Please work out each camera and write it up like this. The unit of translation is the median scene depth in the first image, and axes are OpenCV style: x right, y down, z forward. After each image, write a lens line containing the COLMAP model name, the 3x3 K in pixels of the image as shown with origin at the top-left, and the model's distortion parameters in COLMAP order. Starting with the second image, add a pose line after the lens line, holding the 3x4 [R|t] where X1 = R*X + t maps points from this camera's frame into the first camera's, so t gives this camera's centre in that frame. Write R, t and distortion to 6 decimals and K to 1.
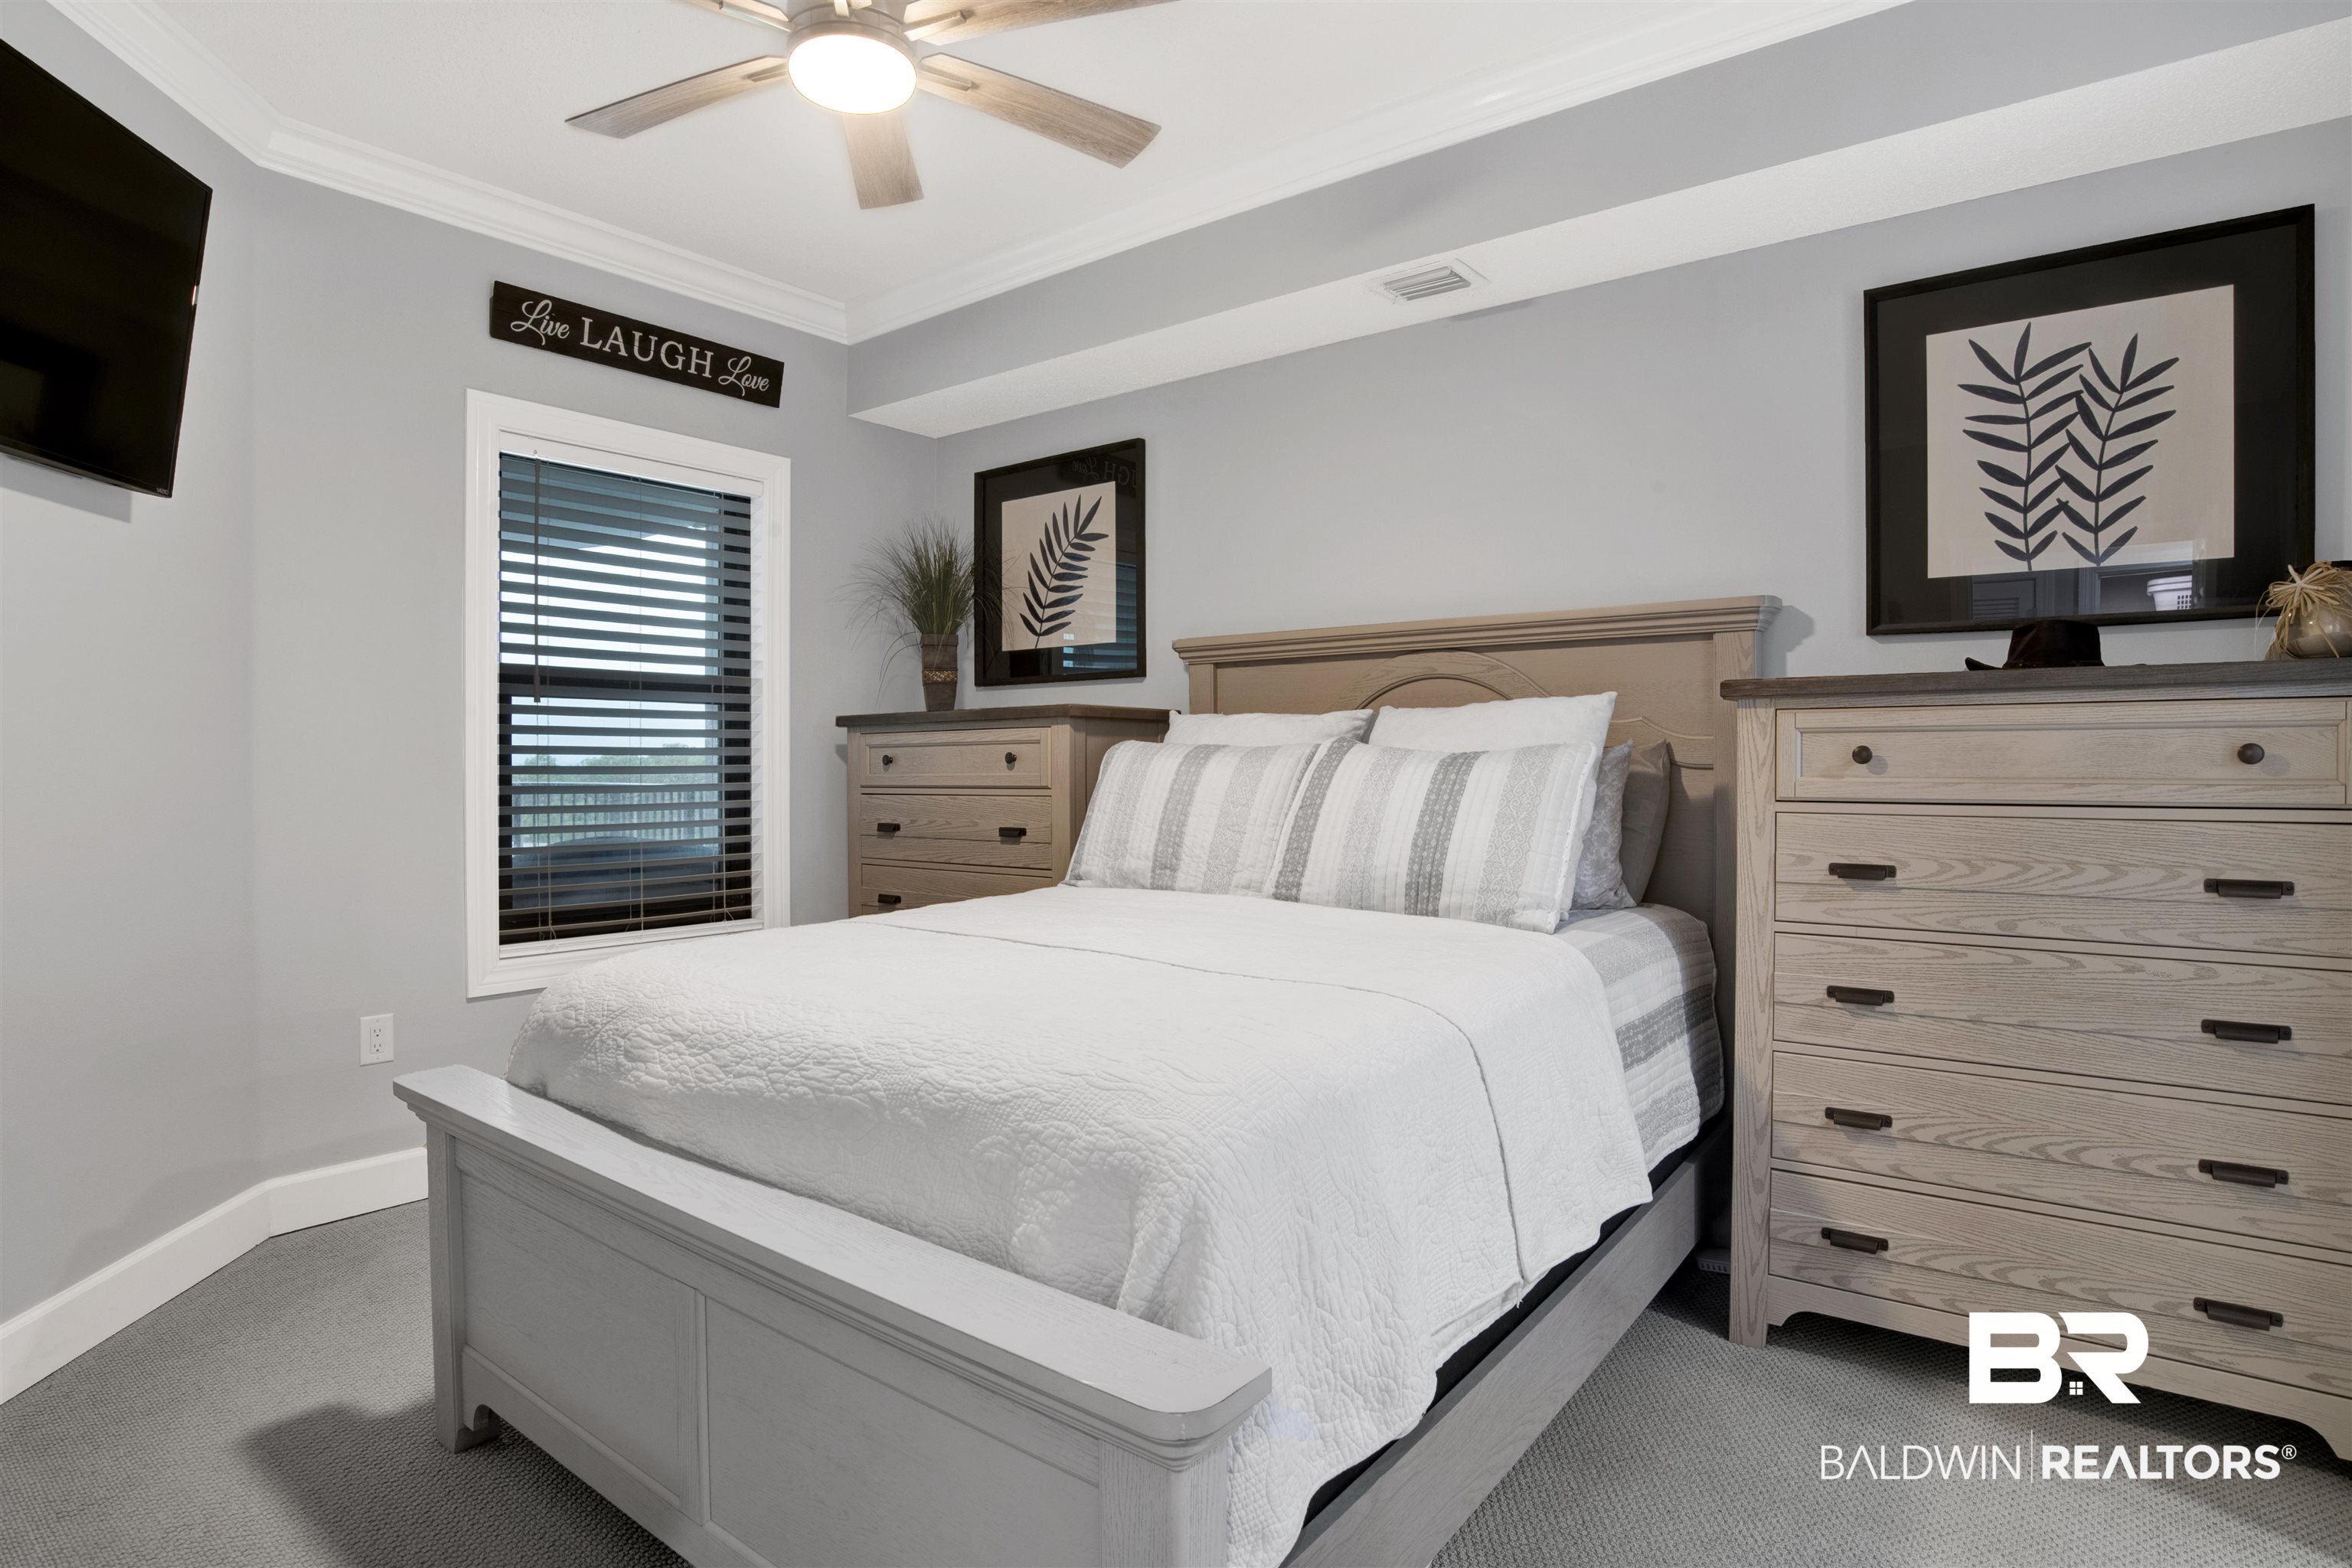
lens RADIAL K [[1245.0, 0, 1165.8], [0, 1245.0, 747.3], [0, 0, 1]] dist [-0.061626, 0.019069]
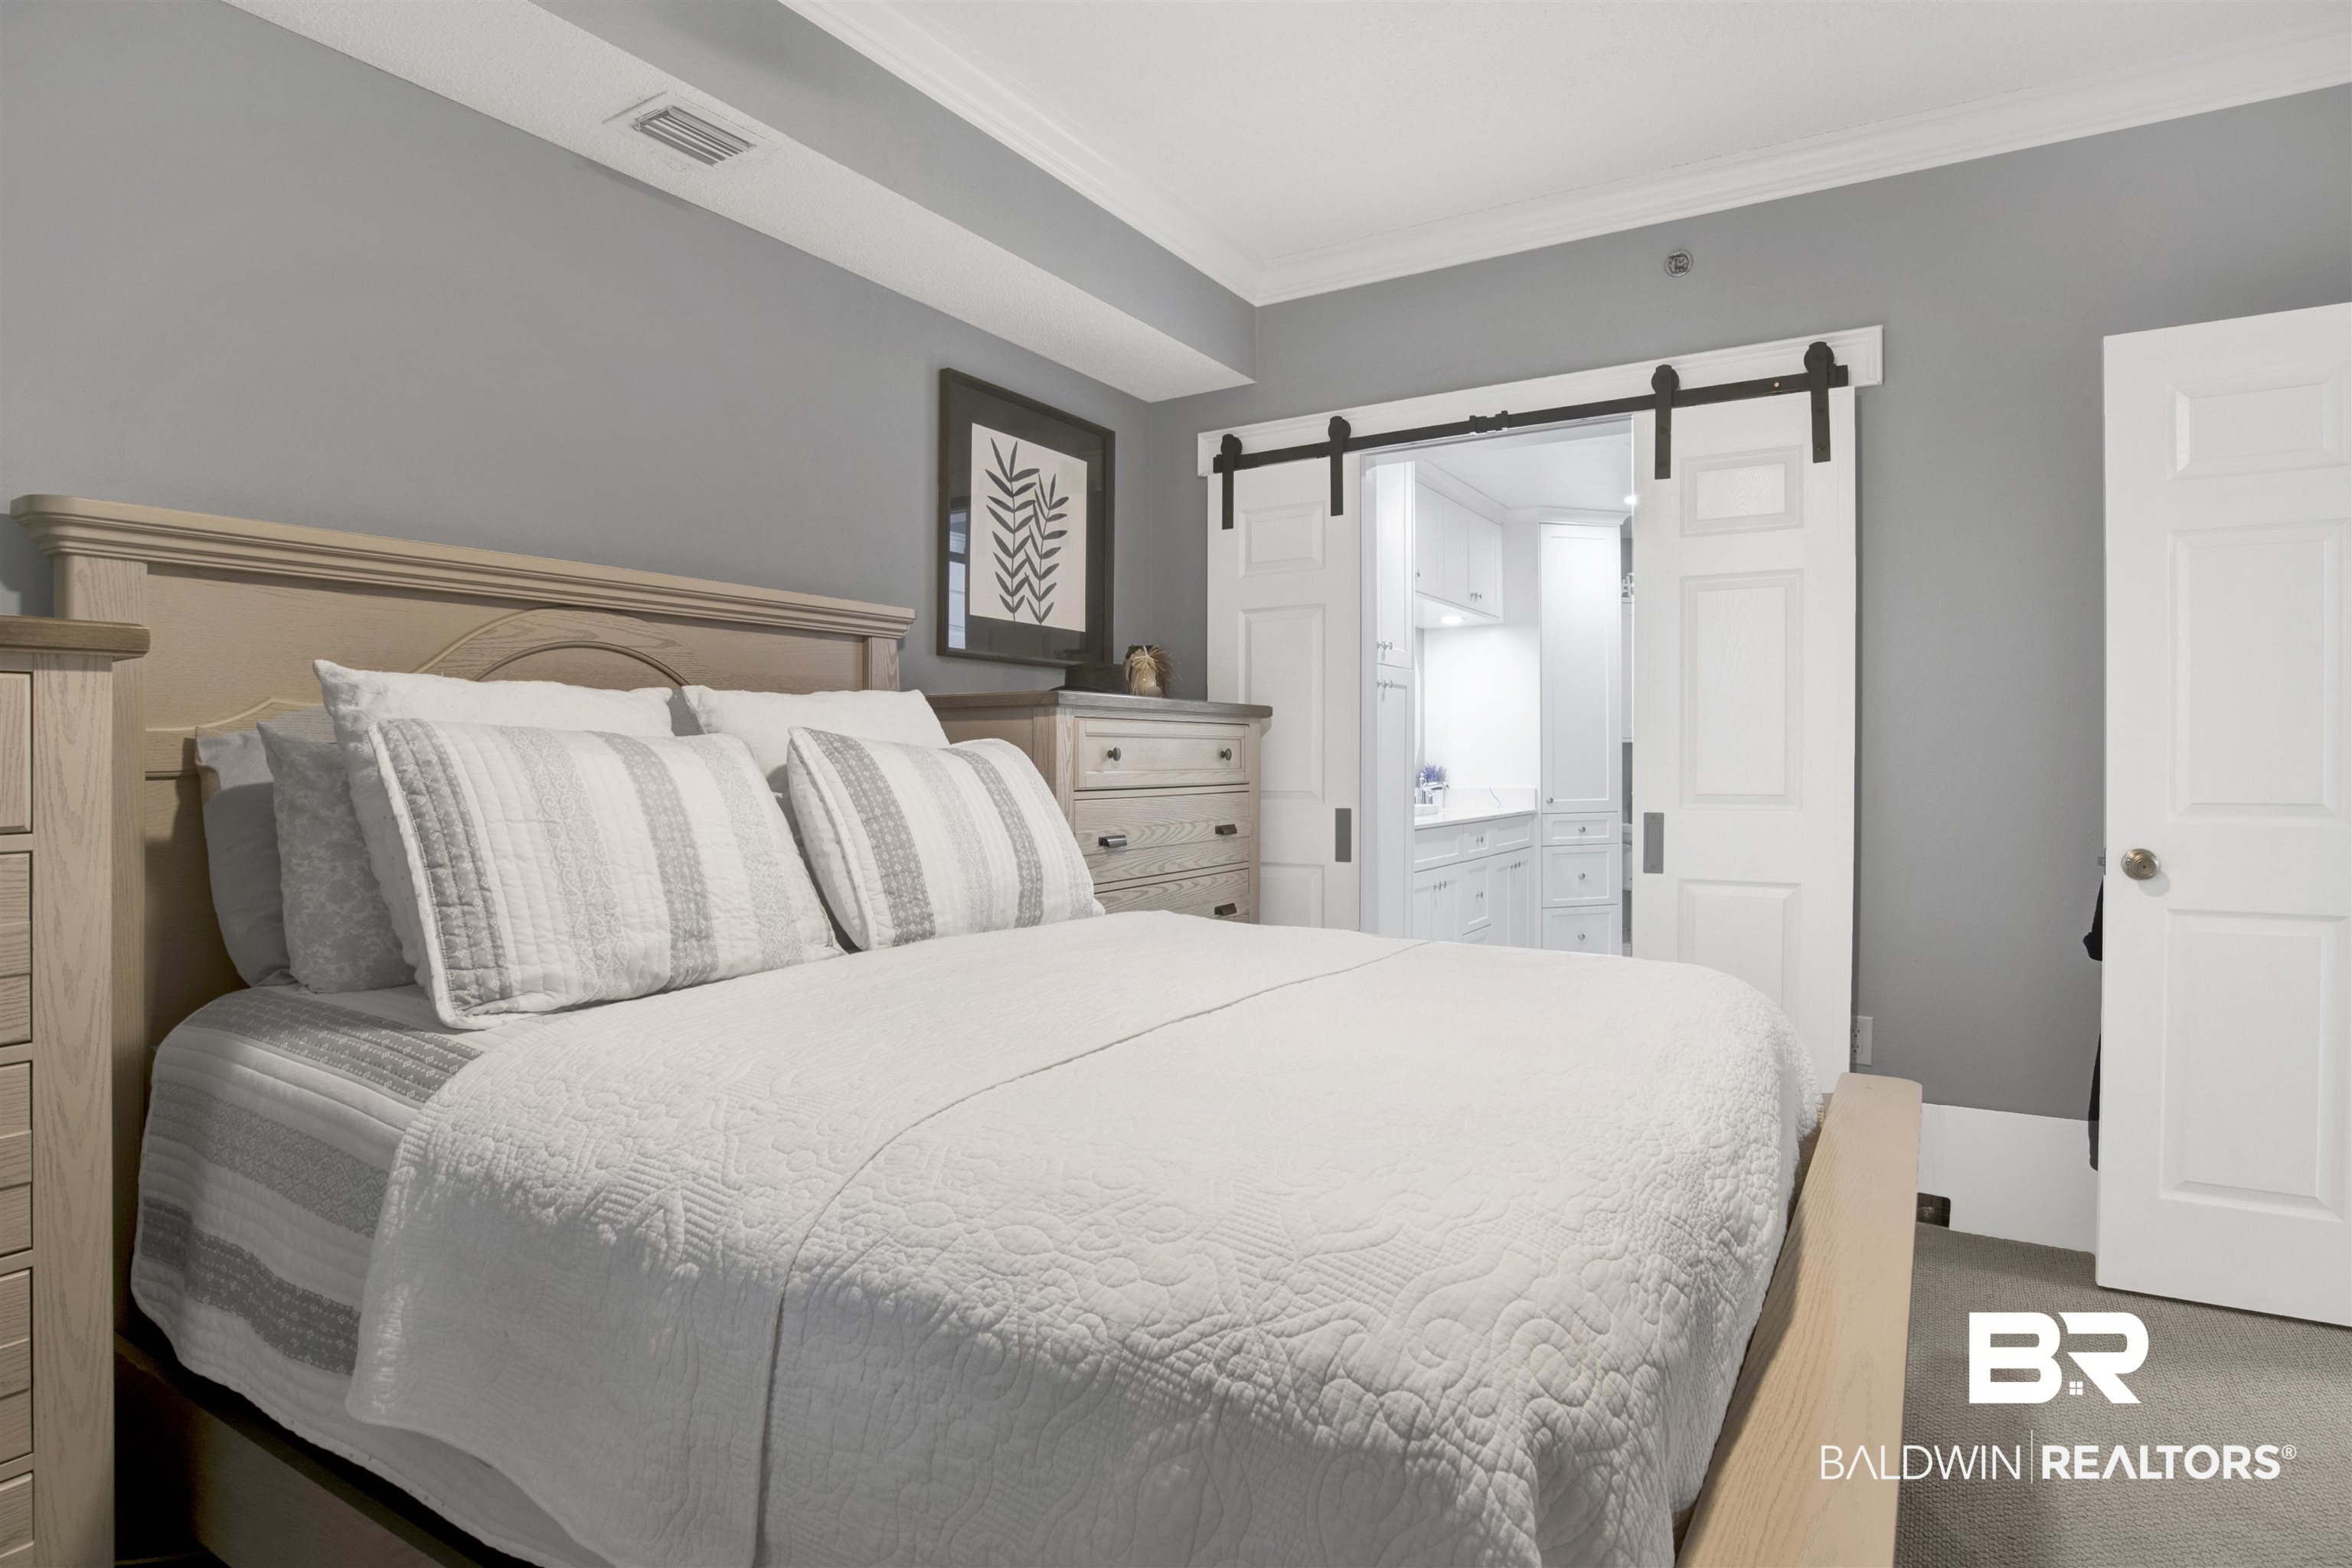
lens RADIAL K [[1245.0, 0, 1172.8], [0, 1245.0, 774.0], [0, 0, 1]] dist [-0.061626, 0.019069]
pose [[-0.100076, -0.010351, 0.994926, -0.719347], [-0.006965, 0.999929, 0.009702, 0.013085], [-0.994955, -0.005959, -0.100141, 0.974688]]
